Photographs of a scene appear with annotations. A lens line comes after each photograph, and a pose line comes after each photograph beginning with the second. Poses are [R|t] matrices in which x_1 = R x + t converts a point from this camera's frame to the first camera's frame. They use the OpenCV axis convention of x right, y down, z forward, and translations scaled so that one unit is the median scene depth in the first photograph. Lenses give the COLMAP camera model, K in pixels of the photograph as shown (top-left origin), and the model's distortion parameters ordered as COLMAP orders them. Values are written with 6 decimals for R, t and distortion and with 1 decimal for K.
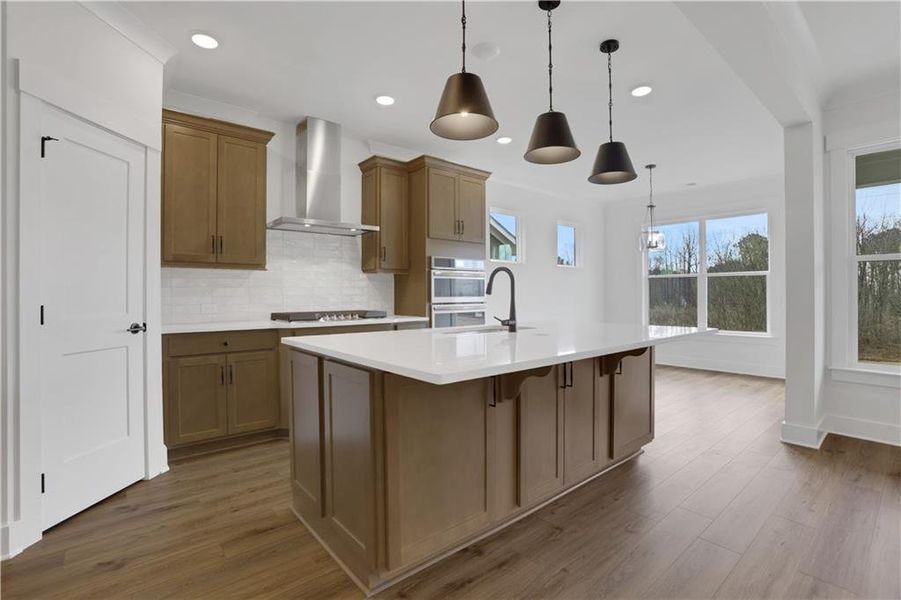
lens RADIAL K [[416.4, 0, 447.2], [0, 416.4, 293.8], [0, 0, 1]] dist [-0.027965, 0.000037]
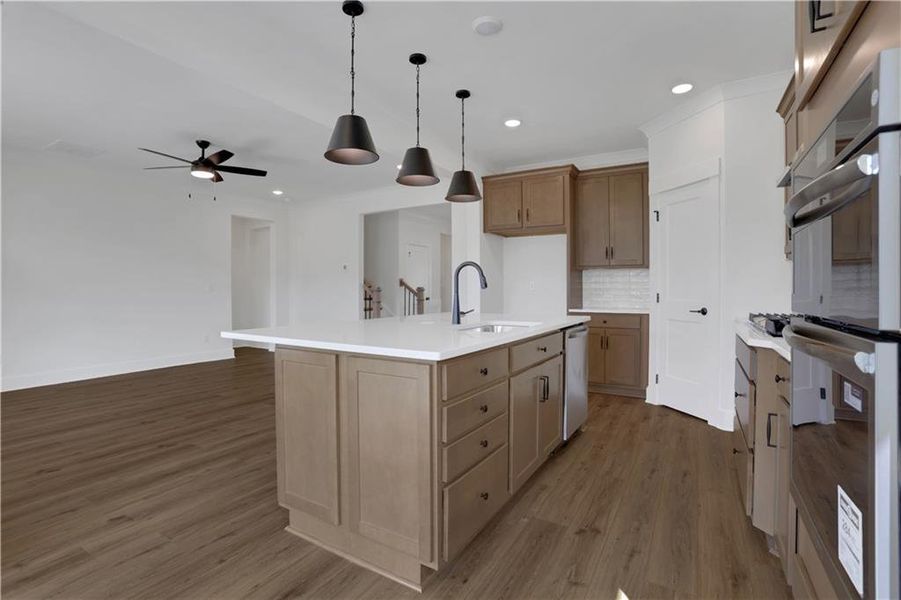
lens RADIAL K [[428.0, 0, 449.2], [0, 428.0, 285.7], [0, 0, 1]] dist [-0.026370, 0.000016]
pose [[-0.938242, -0.000376, -0.345980, 0.504185], [0.001307, 0.999988, -0.004629, 0.001184], [0.345978, -0.004795, -0.938230, 1.828575]]
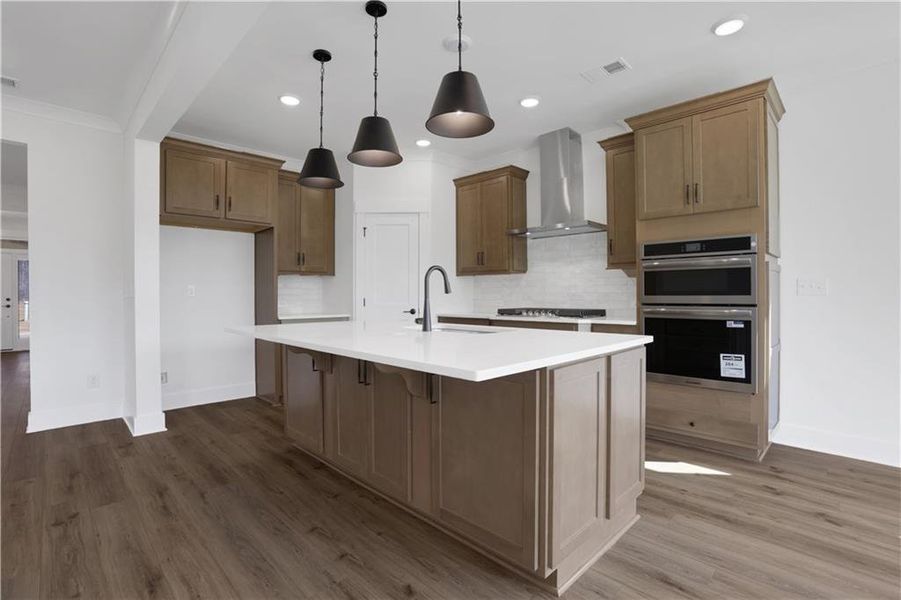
lens RADIAL K [[418.8, 0, 451.6], [0, 418.8, 296.0], [0, 0, 1]] dist [-0.027531, 0.000251]
pose [[0.094731, 0.008778, -0.995464, 1.050466], [0.003707, 0.999951, 0.009170, -0.001704], [0.995496, -0.004559, 0.094693, 0.877074]]
